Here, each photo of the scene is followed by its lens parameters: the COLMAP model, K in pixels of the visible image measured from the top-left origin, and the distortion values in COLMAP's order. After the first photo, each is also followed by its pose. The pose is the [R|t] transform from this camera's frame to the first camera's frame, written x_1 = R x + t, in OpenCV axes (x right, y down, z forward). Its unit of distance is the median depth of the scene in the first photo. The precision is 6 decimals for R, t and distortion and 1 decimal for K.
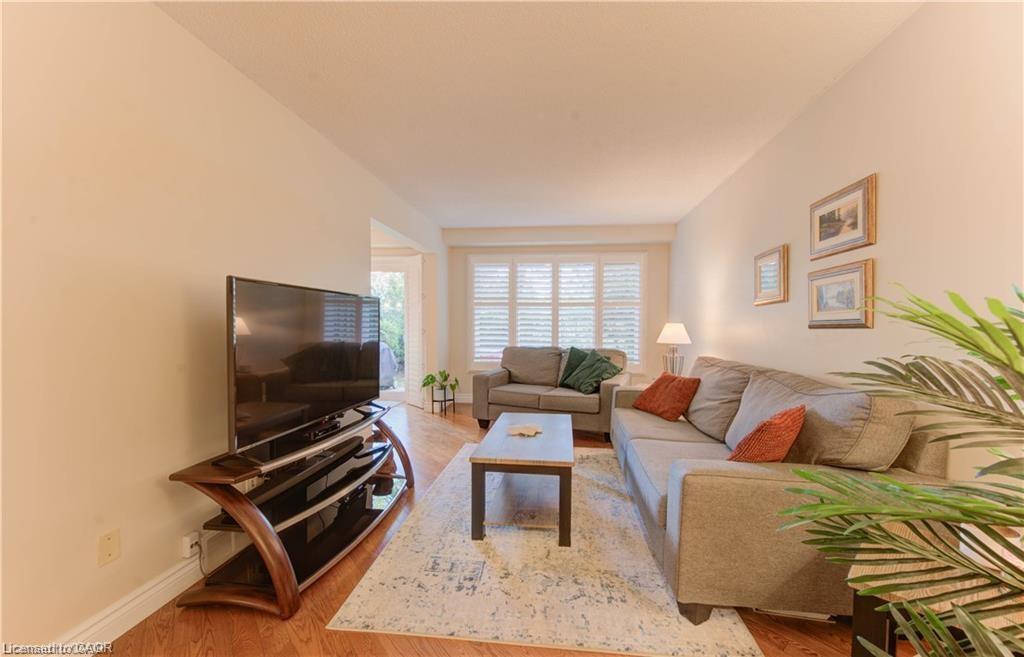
lens RADIAL K [[404.3, 0, 516.5], [0, 404.3, 335.5], [0, 0, 1]] dist [0.000588, -0.000136]
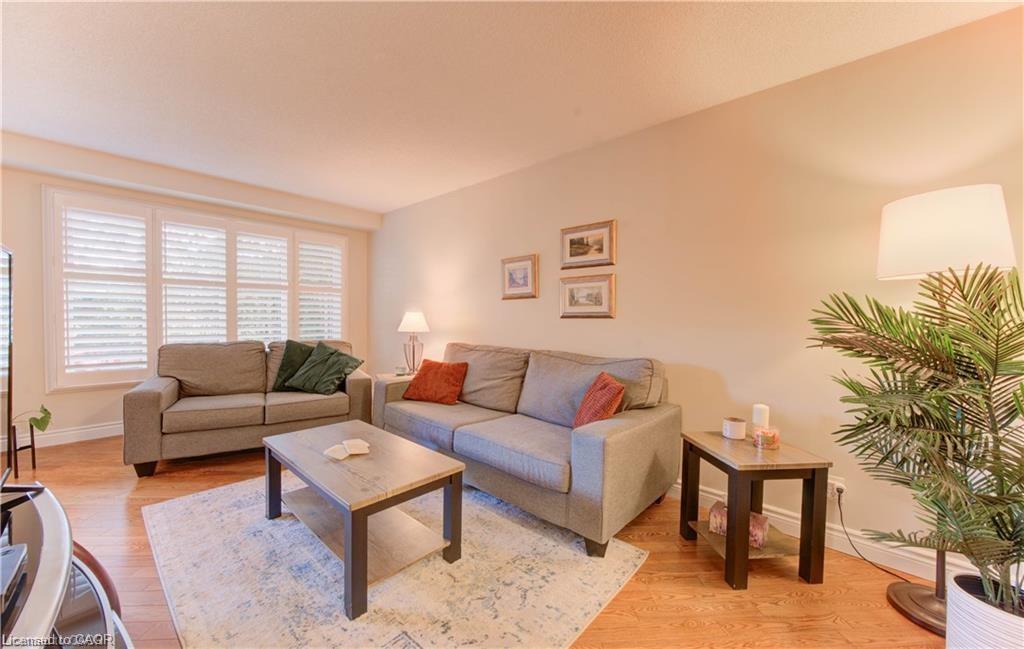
lens RADIAL K [[390.9, 0, 511.2], [0, 390.9, 322.1], [0, 0, 1]] dist [-0.001508, -0.000811]
pose [[0.579175, -0.010792, 0.815132, -0.336149], [0.011473, 0.999921, 0.005087, -0.008779], [-0.815123, 0.006406, 0.579253, 0.256274]]
